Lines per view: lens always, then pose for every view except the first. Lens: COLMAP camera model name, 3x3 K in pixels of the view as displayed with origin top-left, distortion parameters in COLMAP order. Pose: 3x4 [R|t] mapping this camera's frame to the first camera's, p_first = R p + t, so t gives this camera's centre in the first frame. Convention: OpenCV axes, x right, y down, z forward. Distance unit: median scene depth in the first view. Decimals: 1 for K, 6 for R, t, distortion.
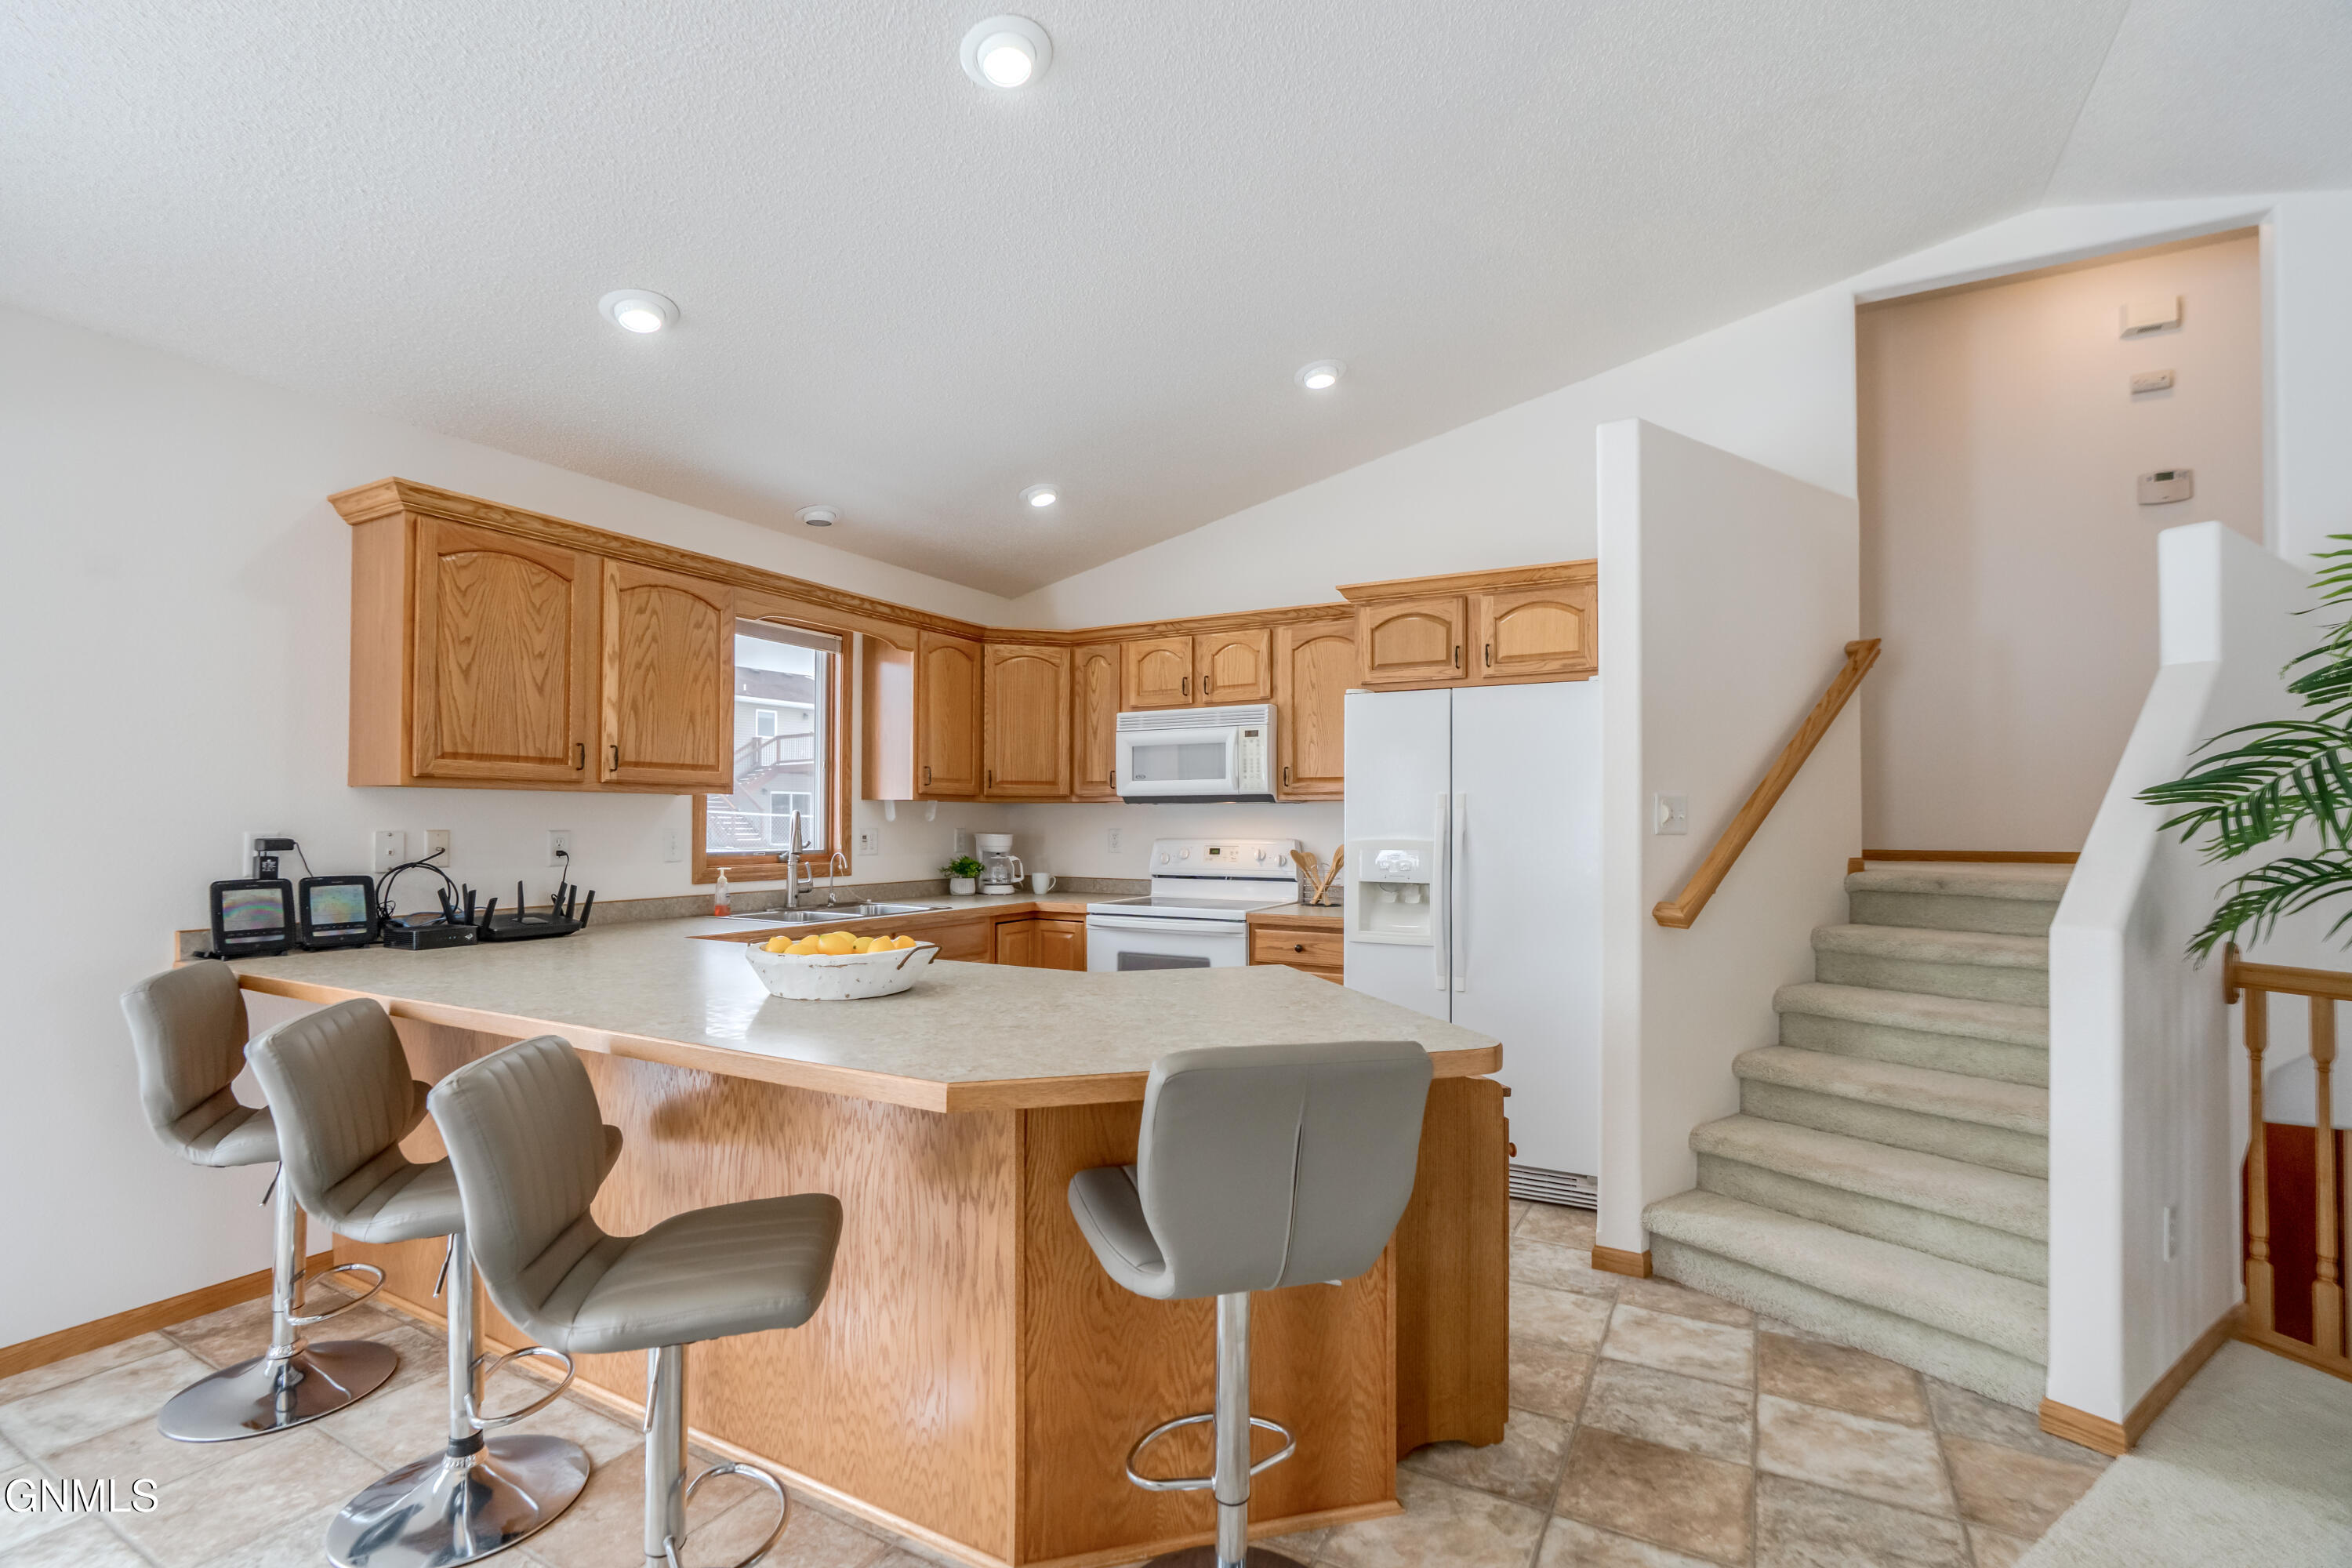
lens RADIAL K [[1082.3, 0, 1159.6], [0, 1082.3, 805.0], [0, 0, 1]] dist [-0.013070, 0.004381]
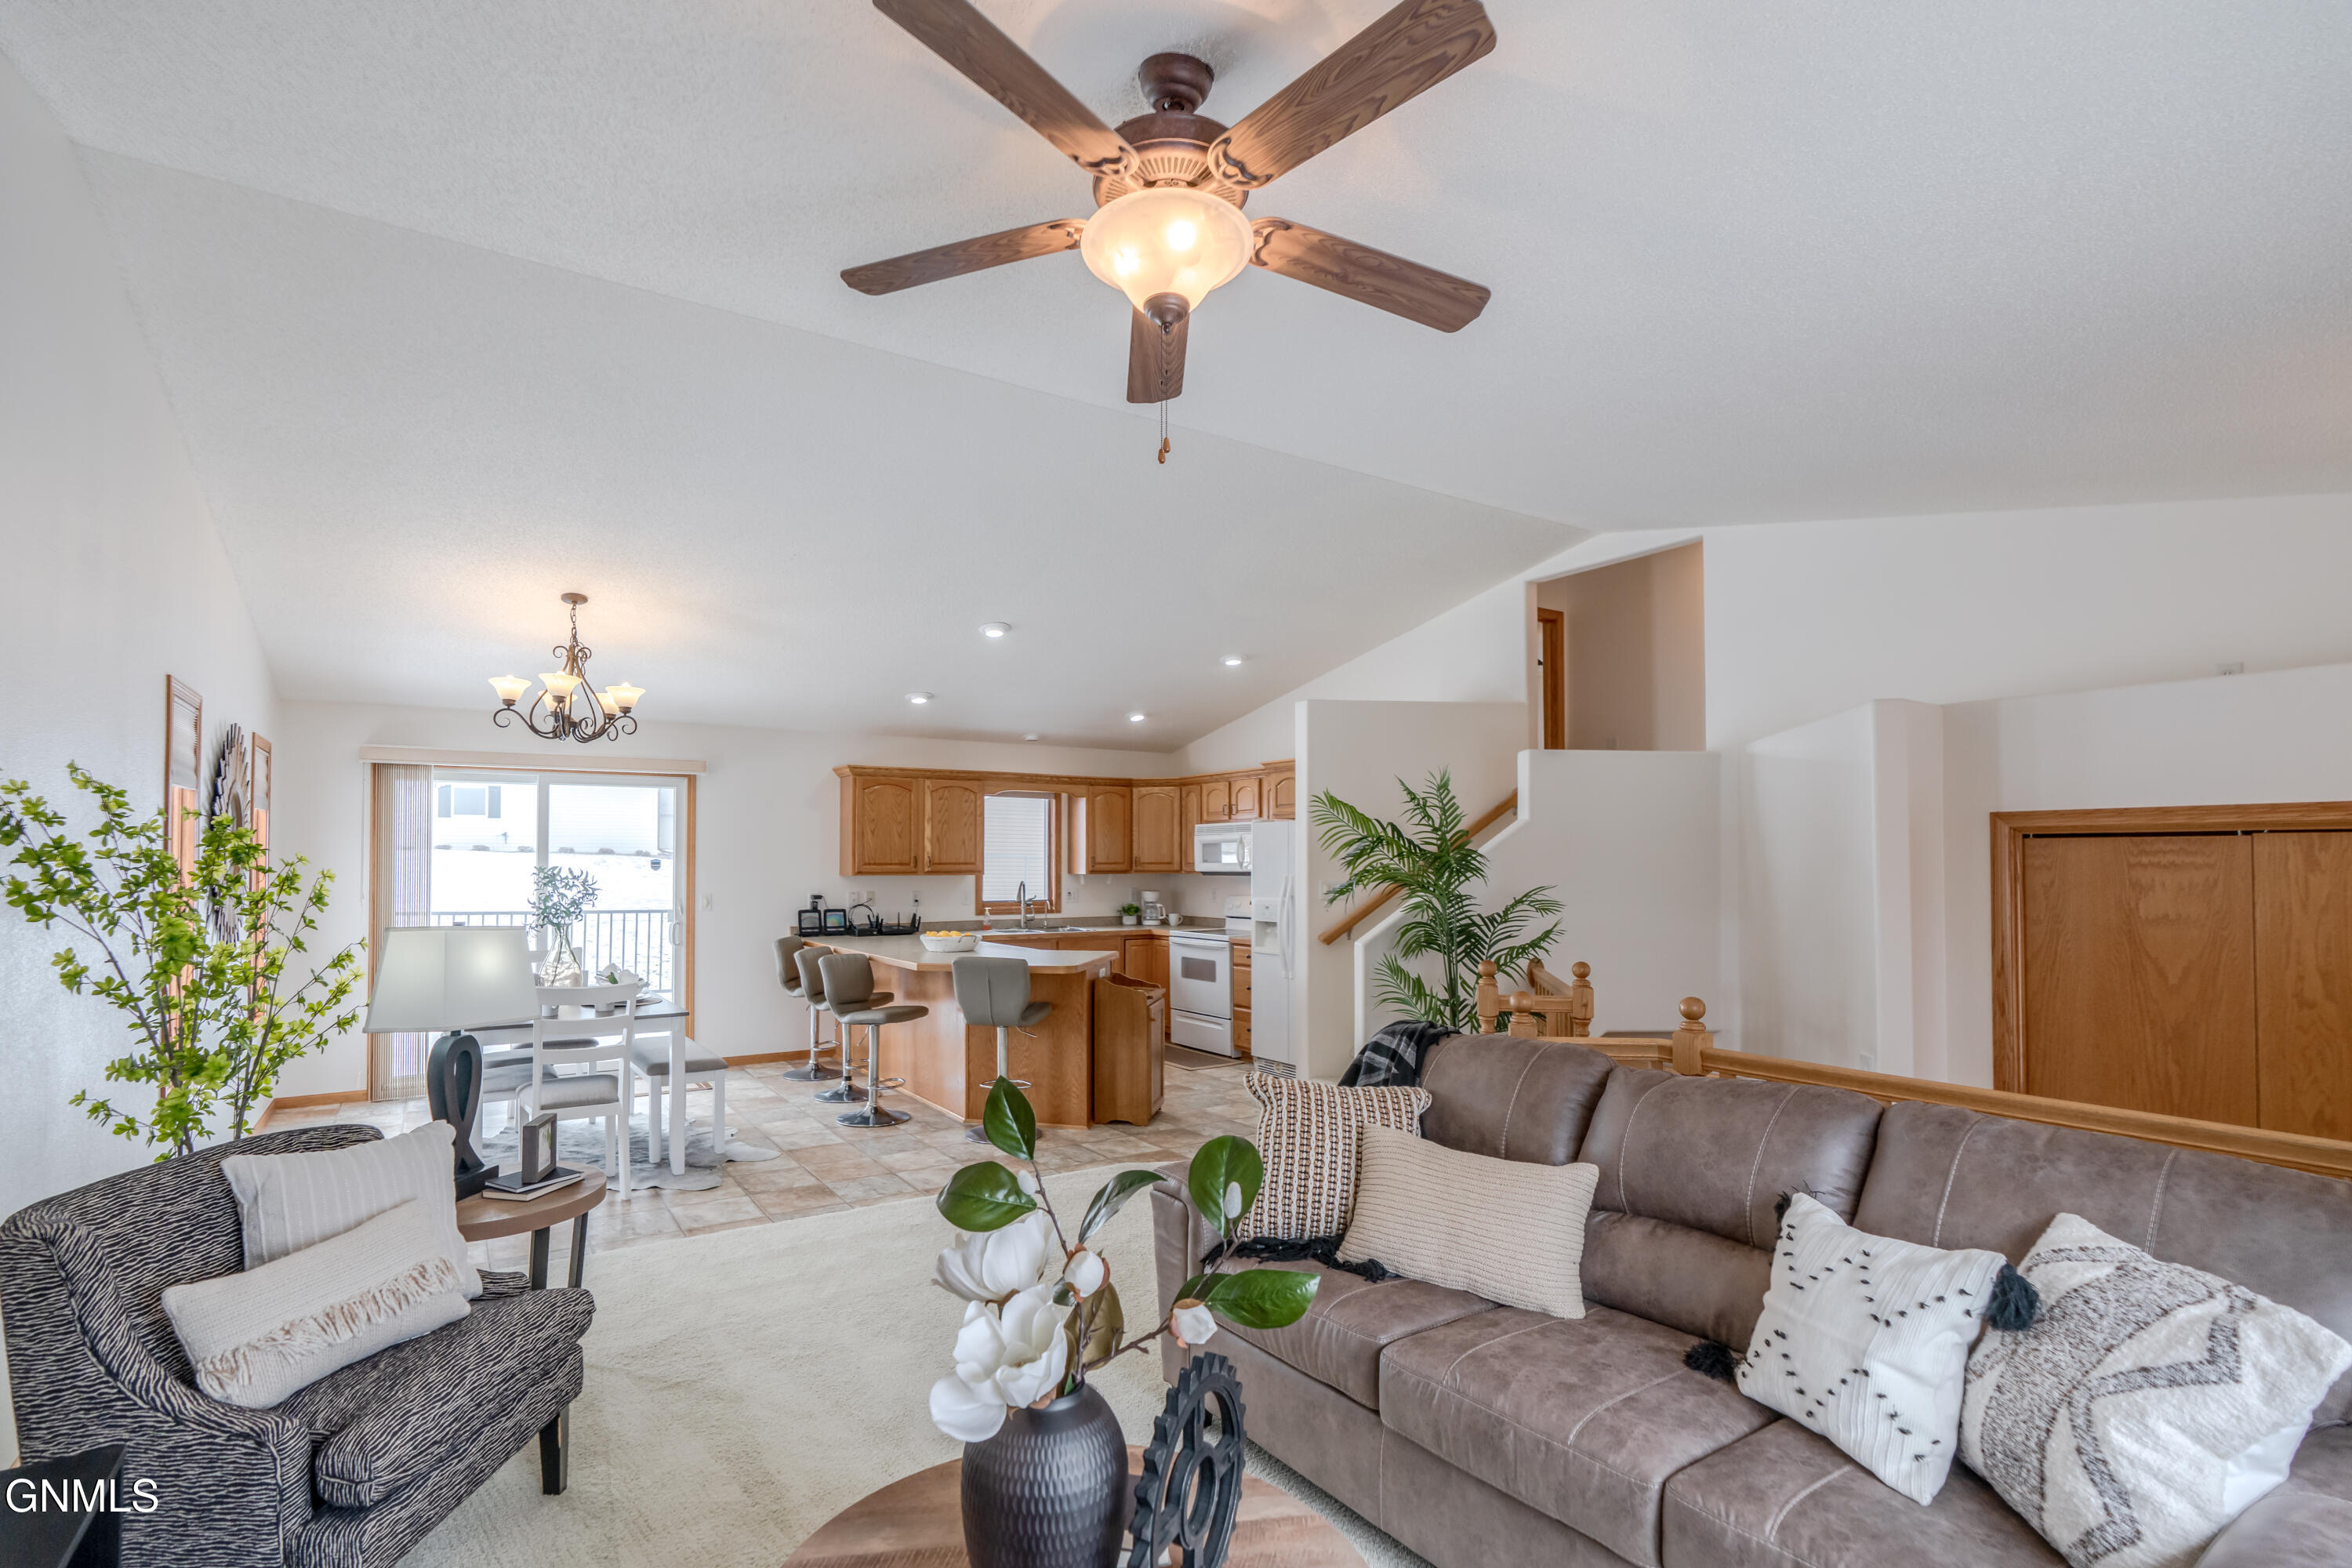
lens RADIAL K [[1082.3, 0, 1091.4], [0, 1082.3, 842.3], [0, 0, 1]] dist [-0.013070, 0.004381]
pose [[0.870140, -0.013683, -0.492615, 0.916866], [0.011445, 0.999906, -0.007557, -0.059396], [0.492672, 0.000938, 0.870214, -0.847784]]
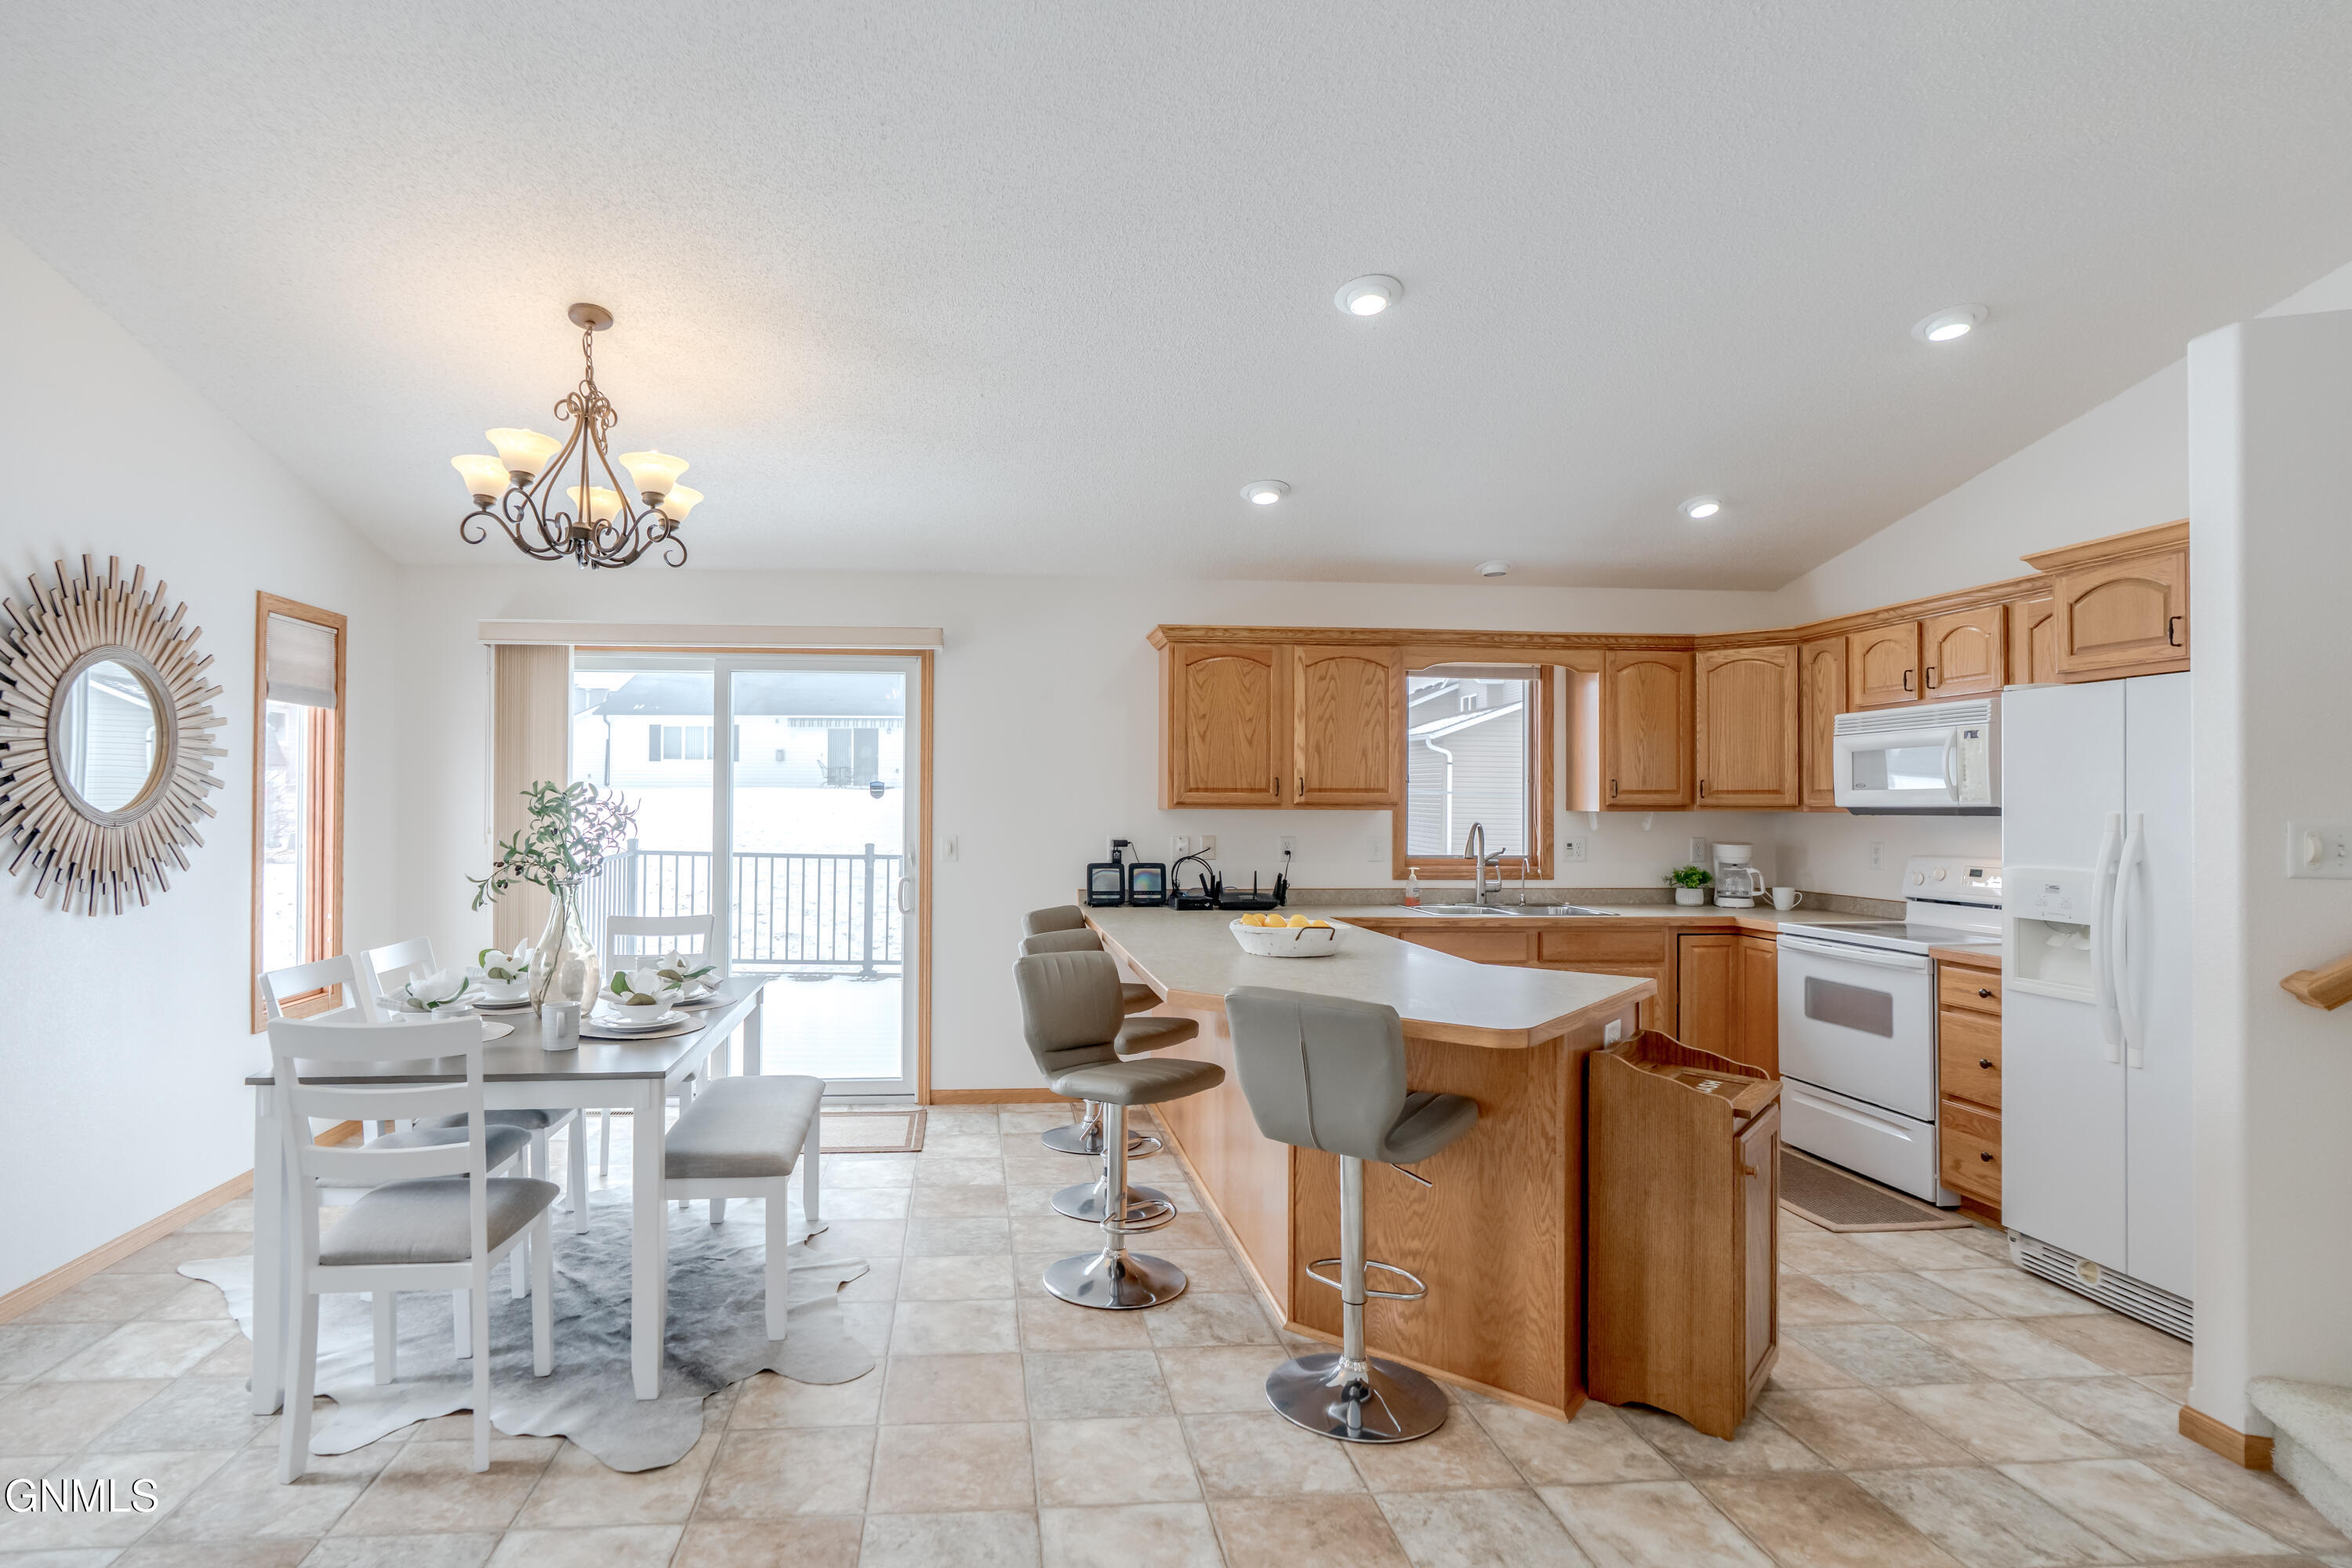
lens RADIAL K [[1182.0, 0, 1060.4], [0, 1182.0, 788.7], [0, 0, 1]] dist [-0.005169, 0.003237]
pose [[0.562154, -0.012021, -0.826945, 0.545313], [0.009588, 0.999922, -0.008018, -0.028926], [0.826977, -0.003421, 0.562225, -0.118605]]
